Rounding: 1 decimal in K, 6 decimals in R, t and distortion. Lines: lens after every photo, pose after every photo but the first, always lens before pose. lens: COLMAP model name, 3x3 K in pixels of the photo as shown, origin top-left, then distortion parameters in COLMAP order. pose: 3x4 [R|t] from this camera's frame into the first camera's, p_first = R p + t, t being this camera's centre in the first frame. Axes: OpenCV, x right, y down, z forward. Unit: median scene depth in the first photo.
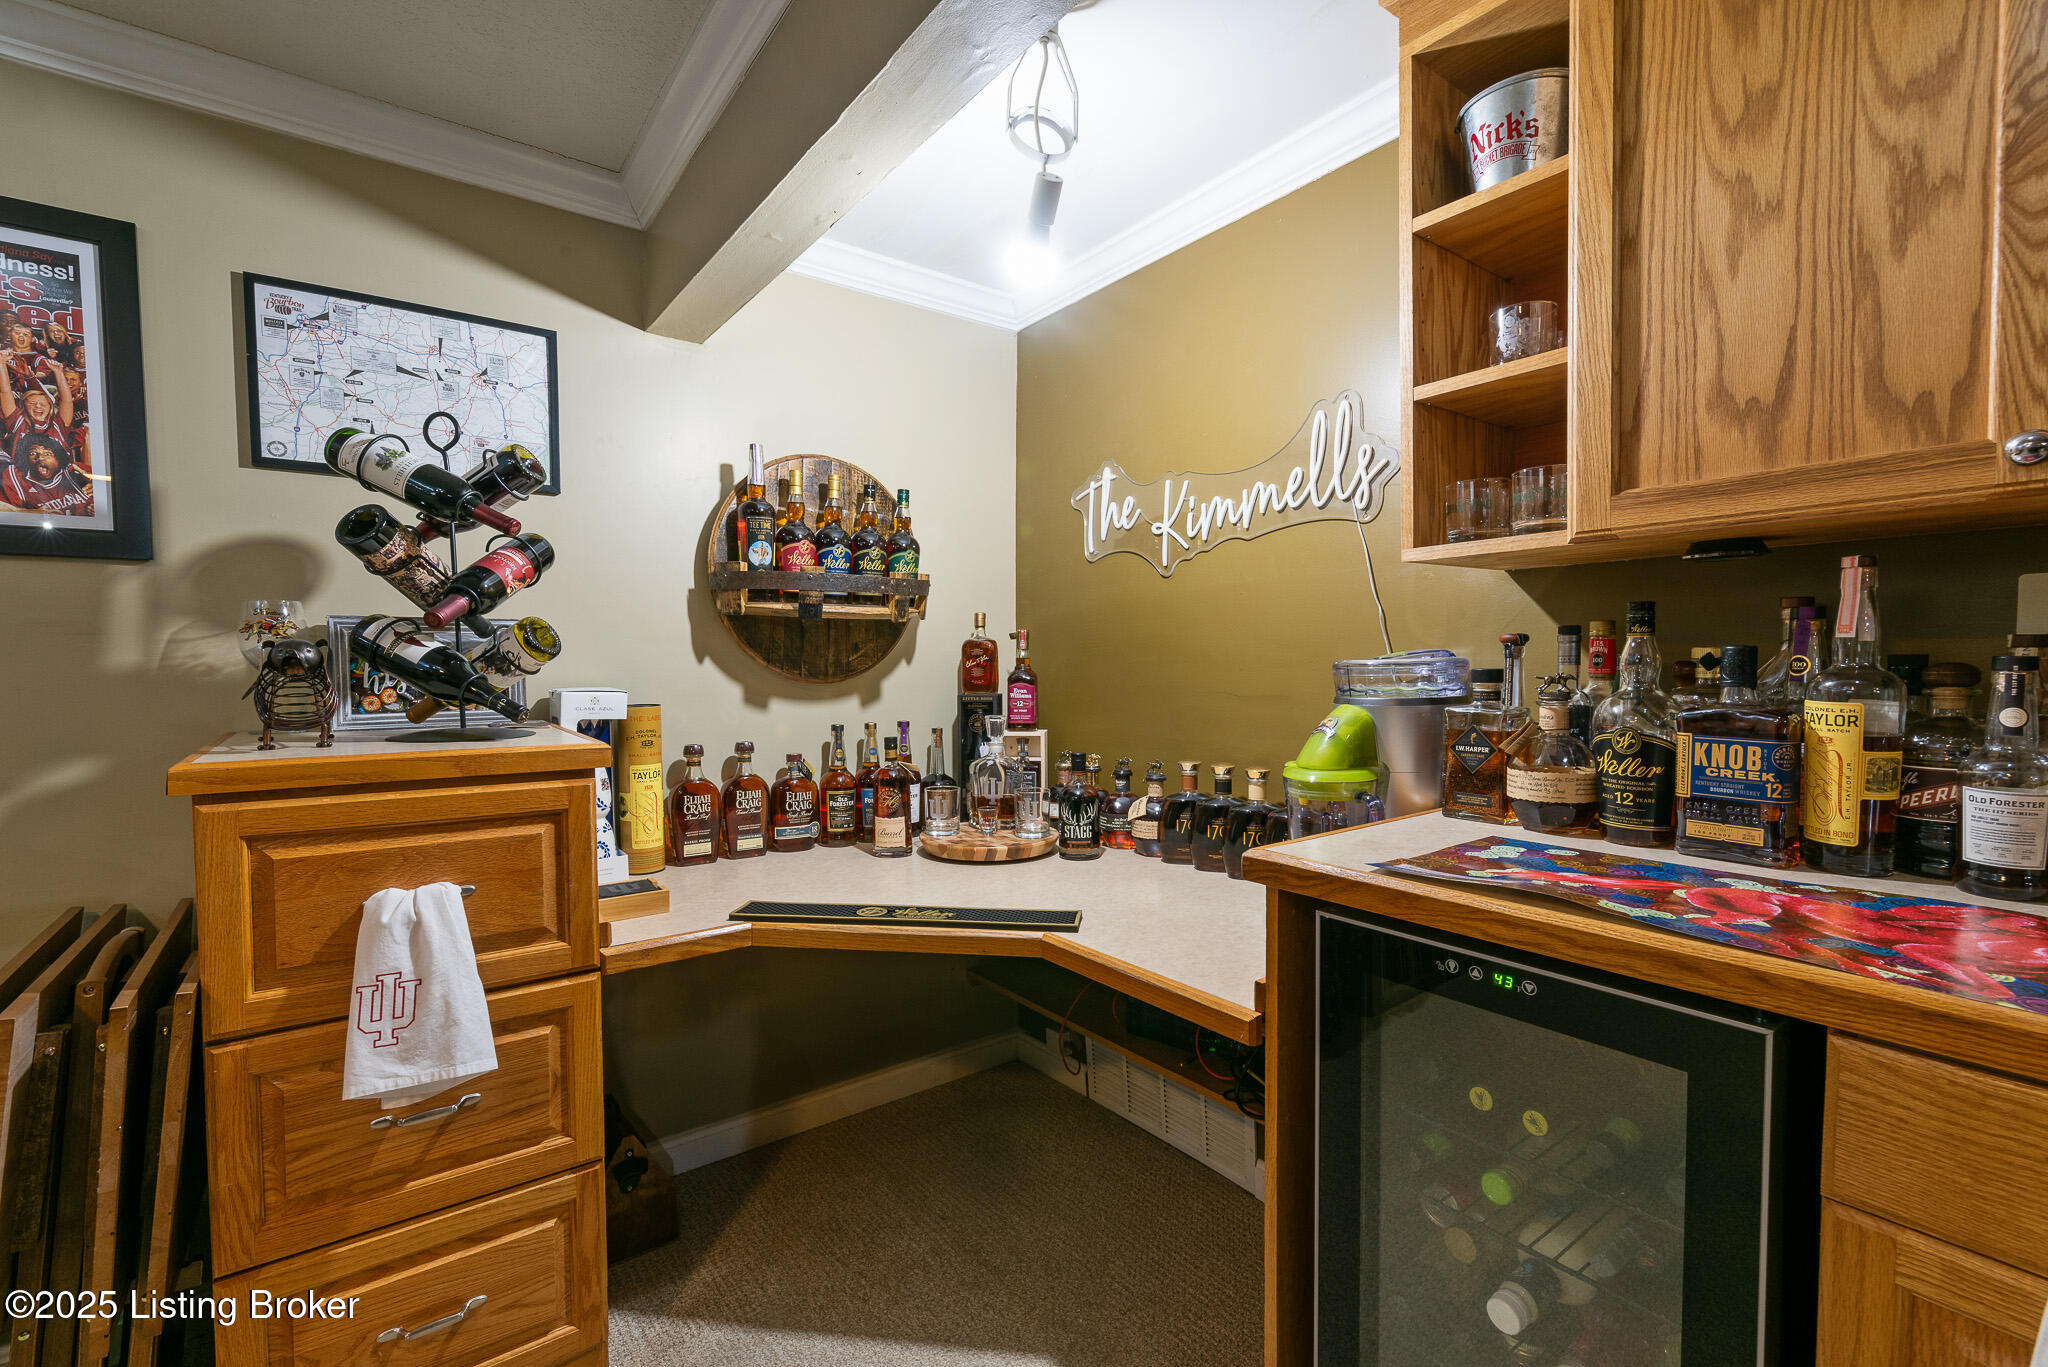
lens RADIAL K [[896.1, 0, 1019.9], [0, 896.1, 699.1], [0, 0, 1]] dist [0.002114, -0.000599]
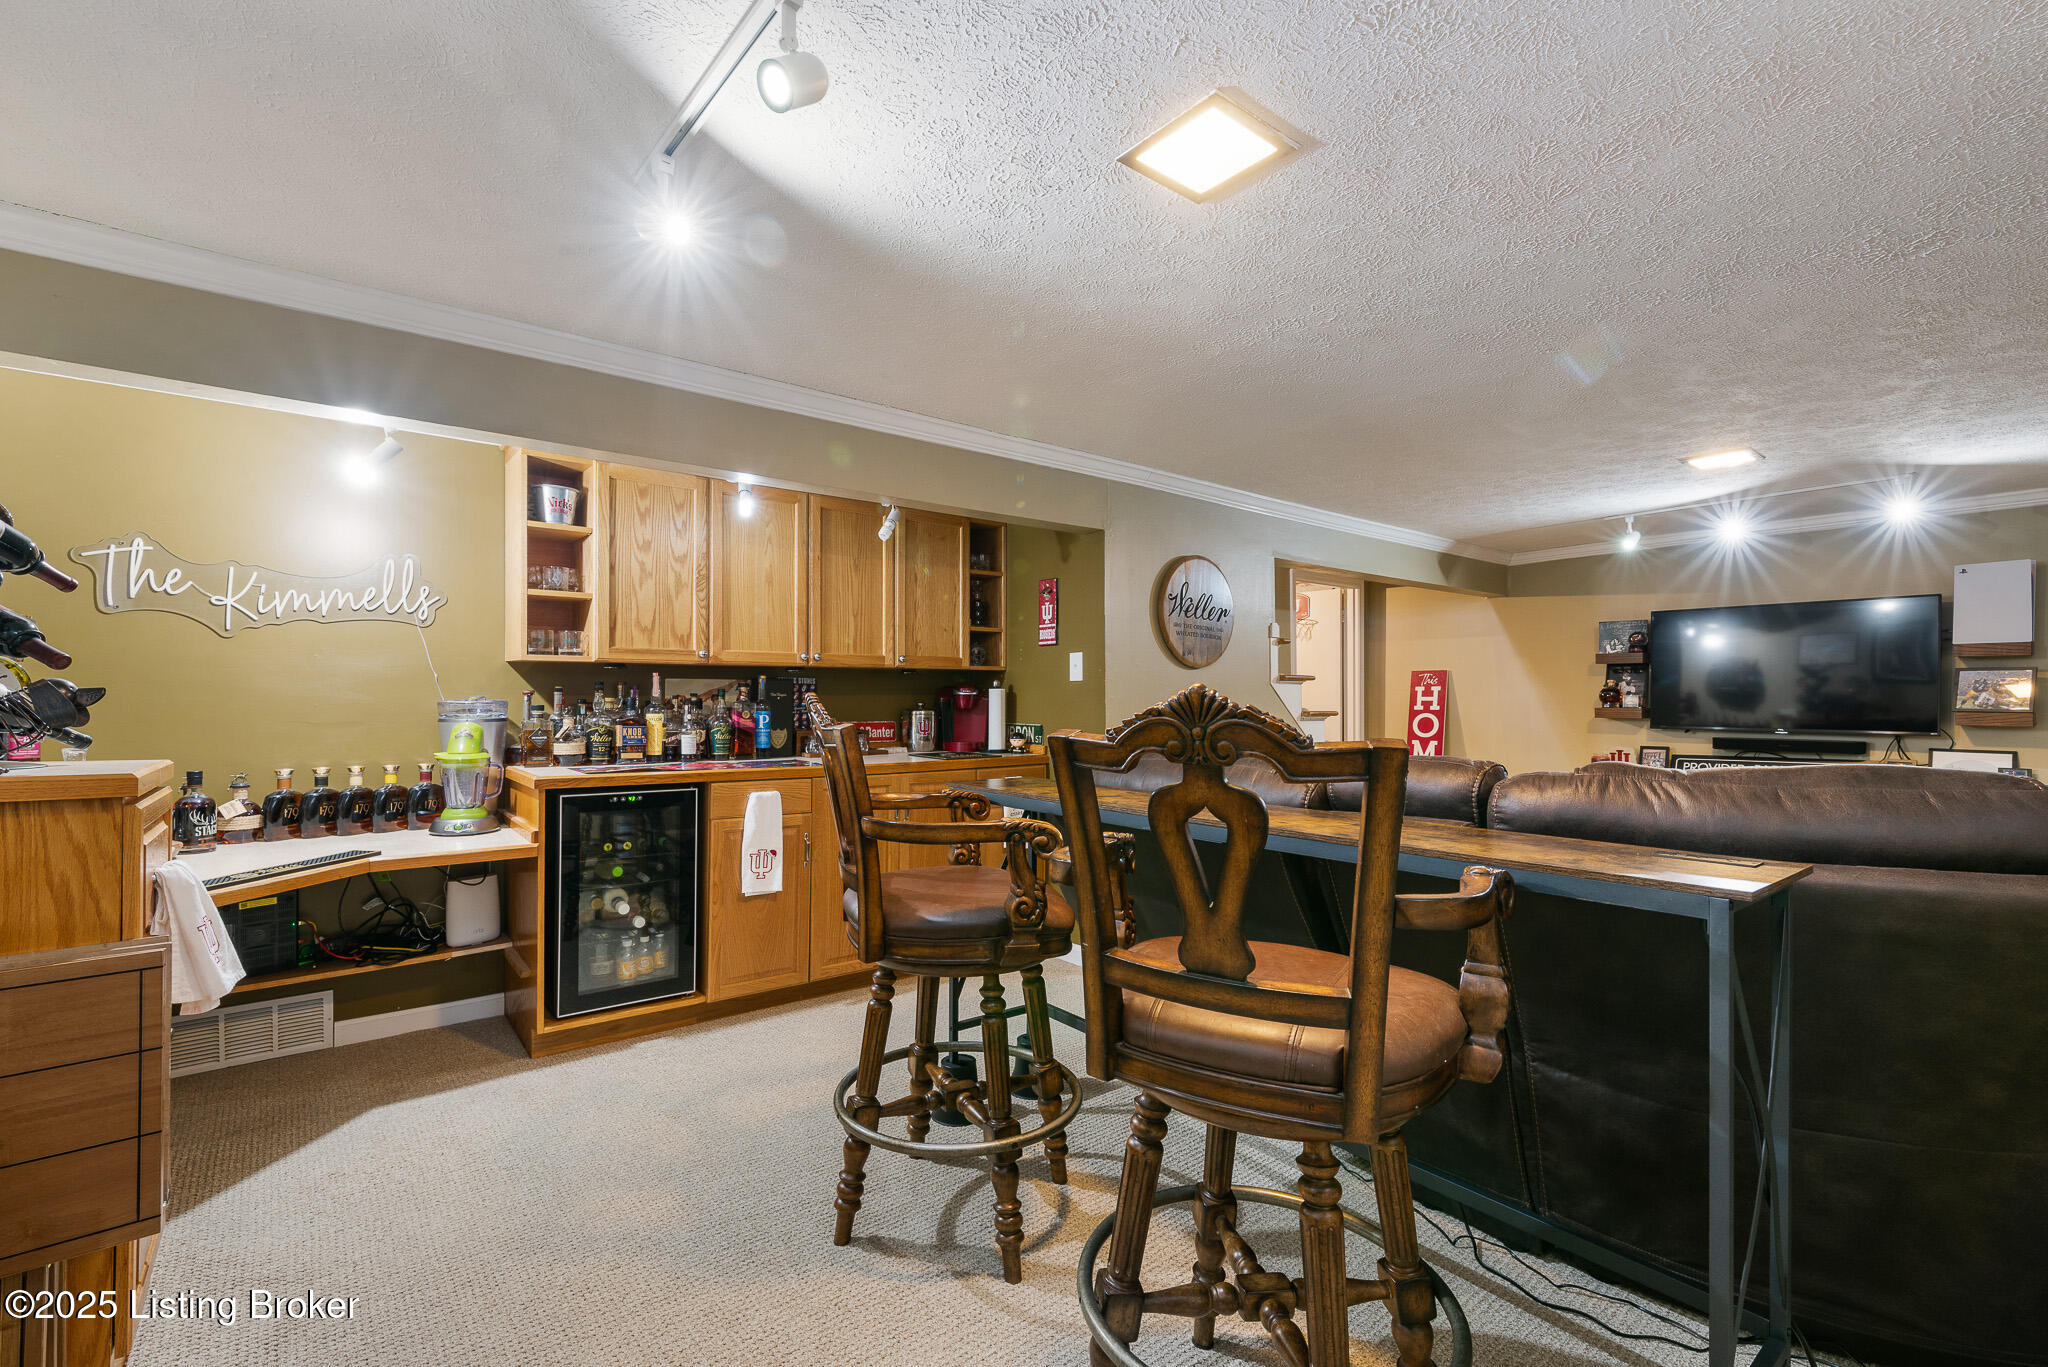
lens RADIAL K [[896.1, 0, 1016.4], [0, 896.1, 700.3], [0, 0, 1]] dist [0.002114, -0.000599]
pose [[-0.050795, 0.011997, 0.998637, -6.787458], [0.040564, 0.999127, -0.009940, 0.106755], [-0.997885, 0.040004, -0.051238, -0.594718]]
